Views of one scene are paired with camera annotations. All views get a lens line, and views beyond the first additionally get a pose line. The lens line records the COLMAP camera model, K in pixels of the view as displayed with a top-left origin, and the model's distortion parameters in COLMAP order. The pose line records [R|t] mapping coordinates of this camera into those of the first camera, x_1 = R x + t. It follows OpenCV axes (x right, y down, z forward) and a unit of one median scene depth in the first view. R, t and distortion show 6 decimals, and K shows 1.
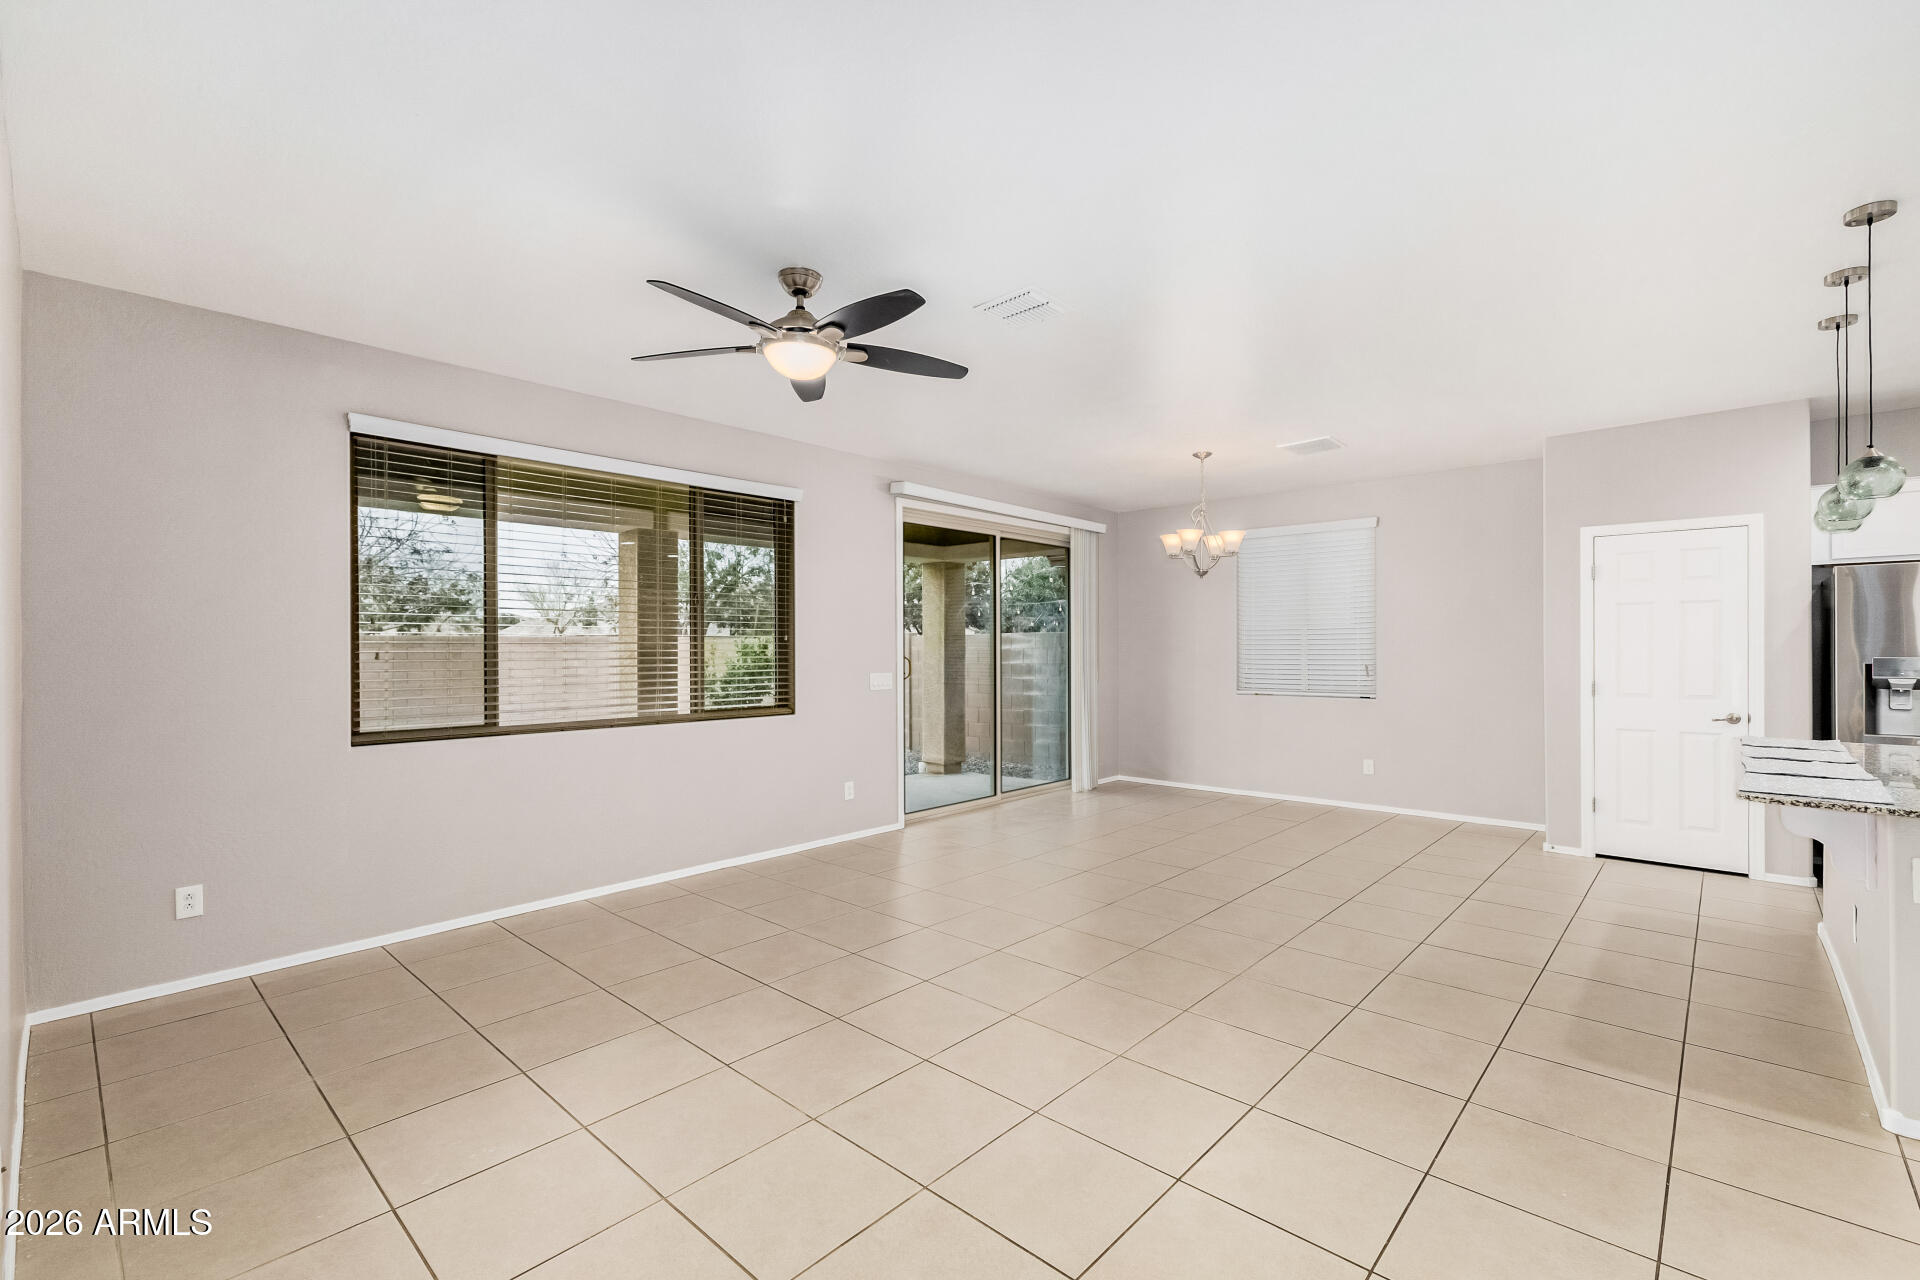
lens RADIAL K [[830.6, 0, 950.7], [0, 830.6, 647.4], [0, 0, 1]] dist [0.007641, -0.001848]
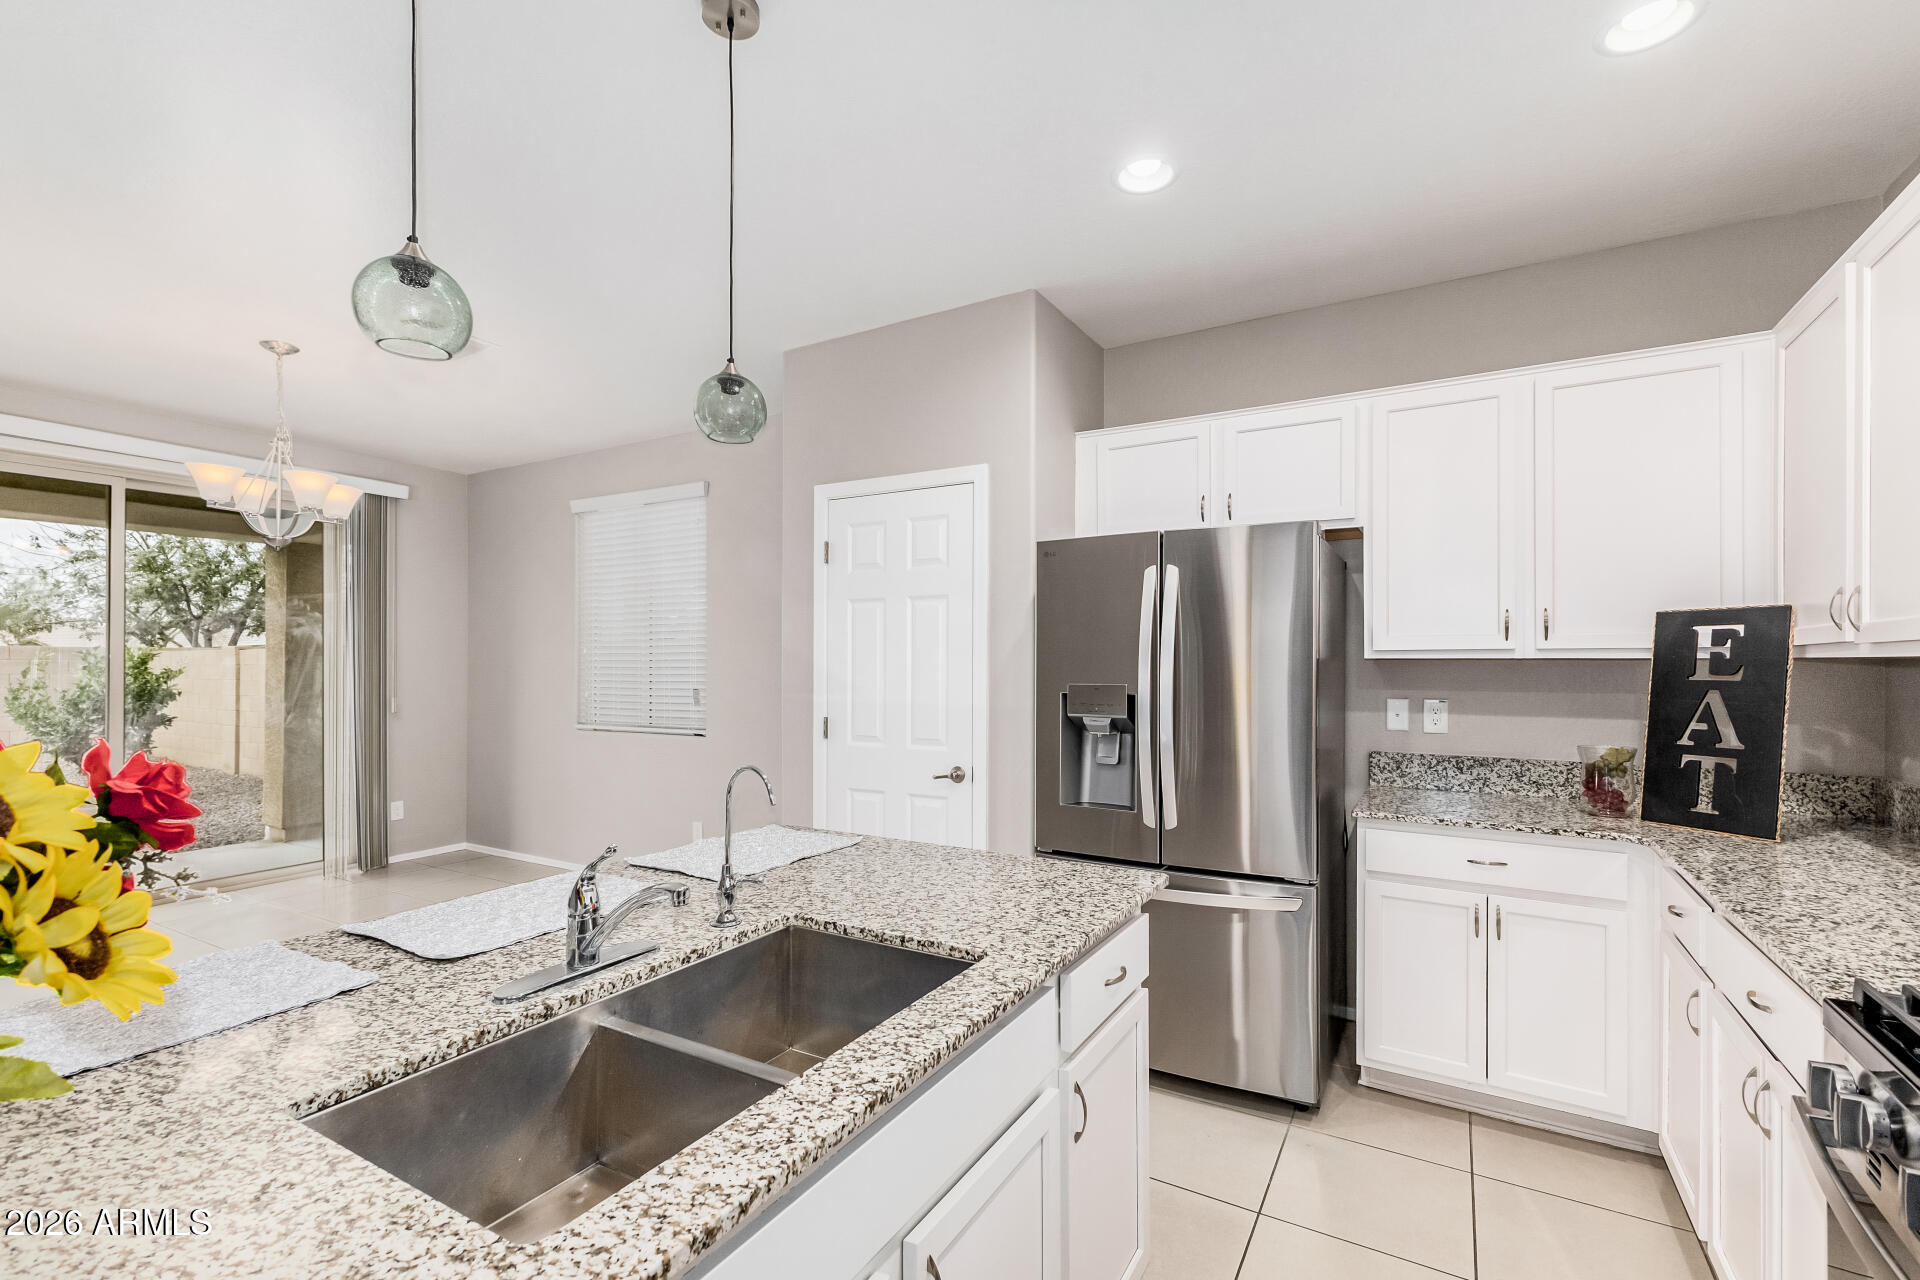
lens RADIAL K [[830.6, 0, 954.3], [0, 830.6, 661.6], [0, 0, 1]] dist [0.007641, -0.001848]
pose [[0.974430, 0.001437, 0.224687, 0.670282], [-0.001608, 0.999999, 0.000576, -0.003631], [-0.224686, -0.000923, 0.974431, 0.307404]]
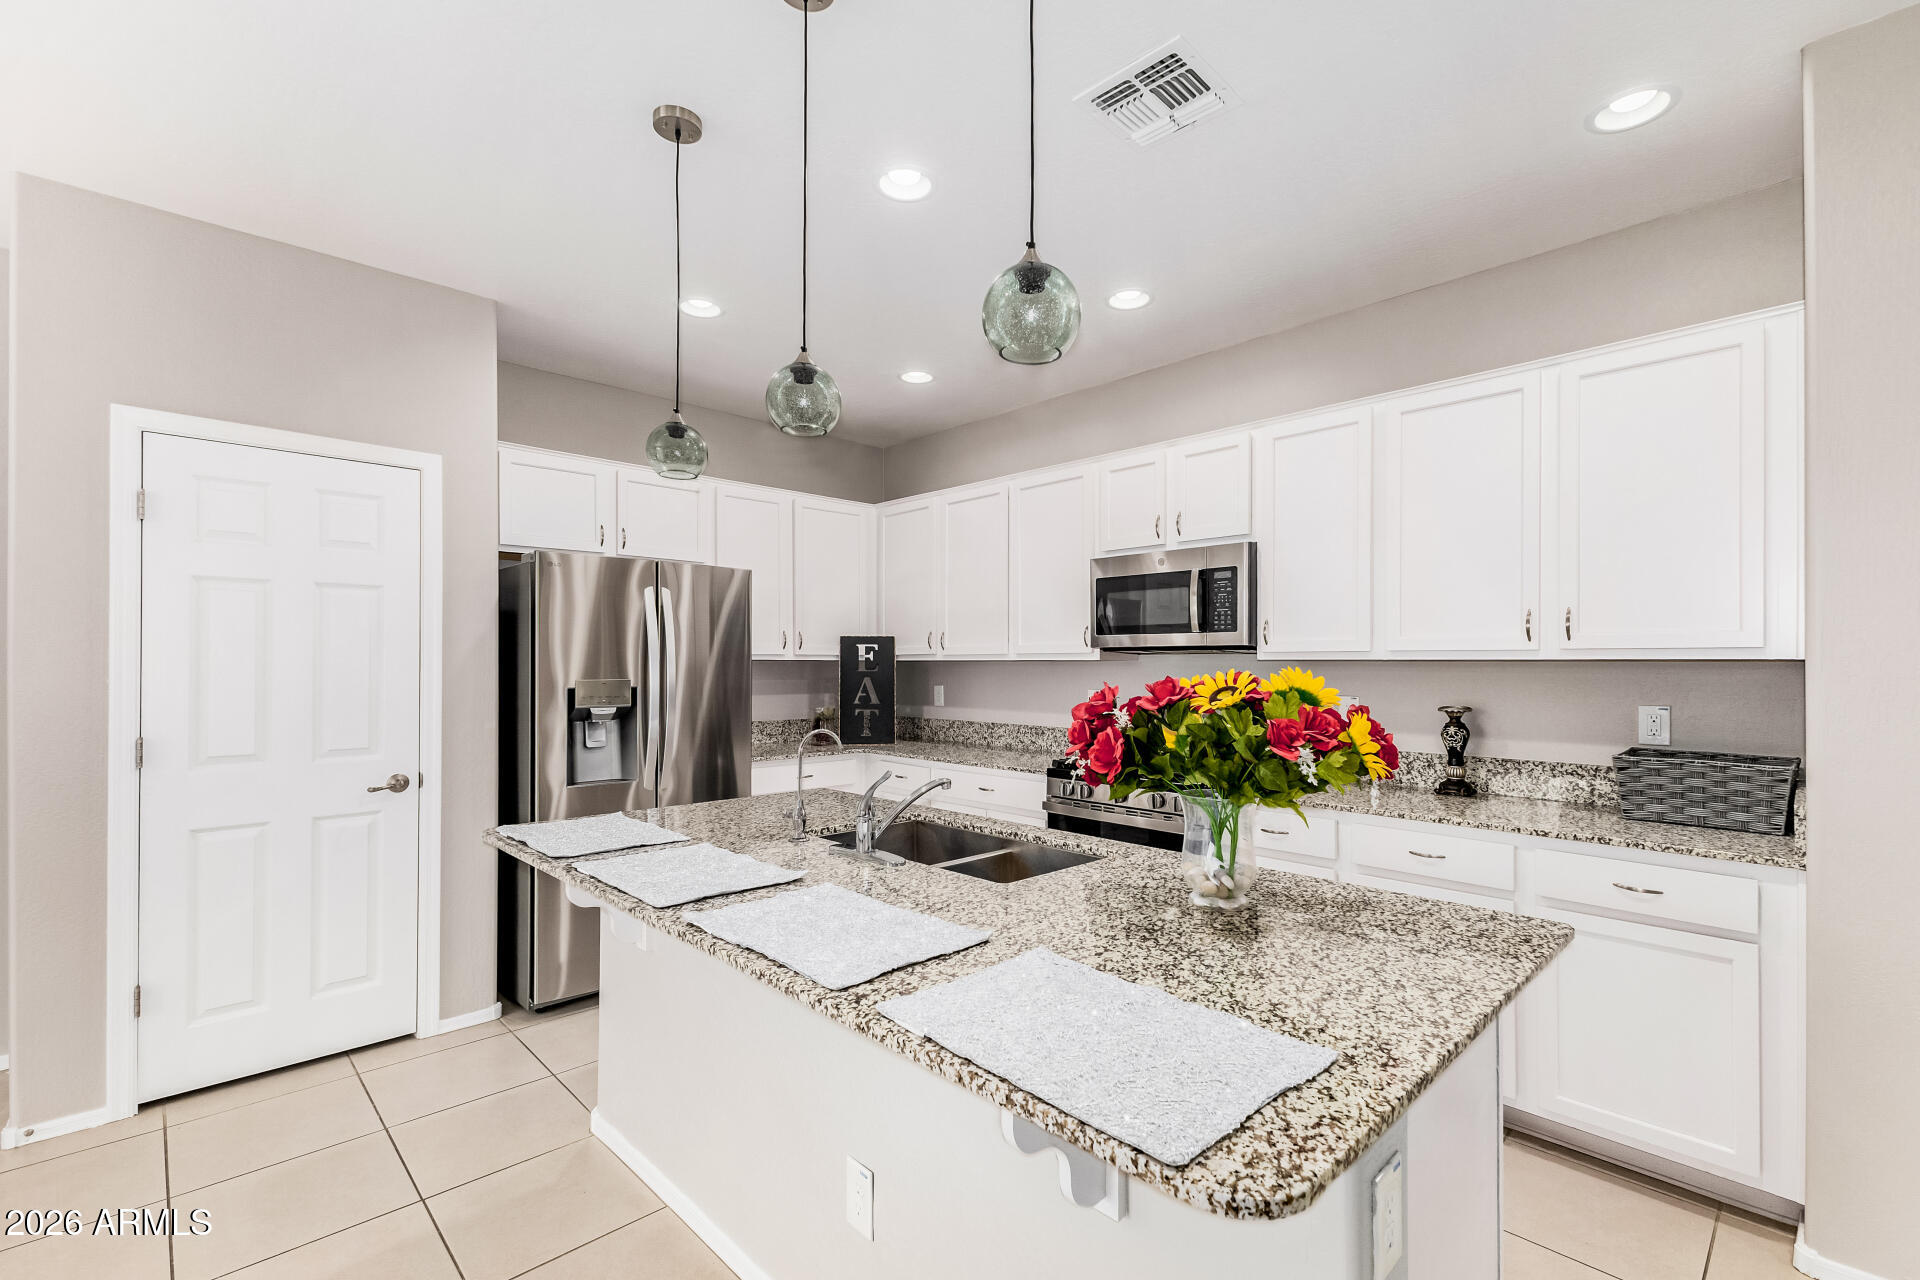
lens RADIAL K [[830.6, 0, 974.5], [0, 830.6, 662.3], [0, 0, 1]] dist [0.007641, -0.001848]
pose [[0.042212, 0.003139, 0.999104, 0.298933], [-0.004456, 0.999986, -0.002953, -0.001845], [-0.999099, -0.004327, 0.042225, 0.475041]]
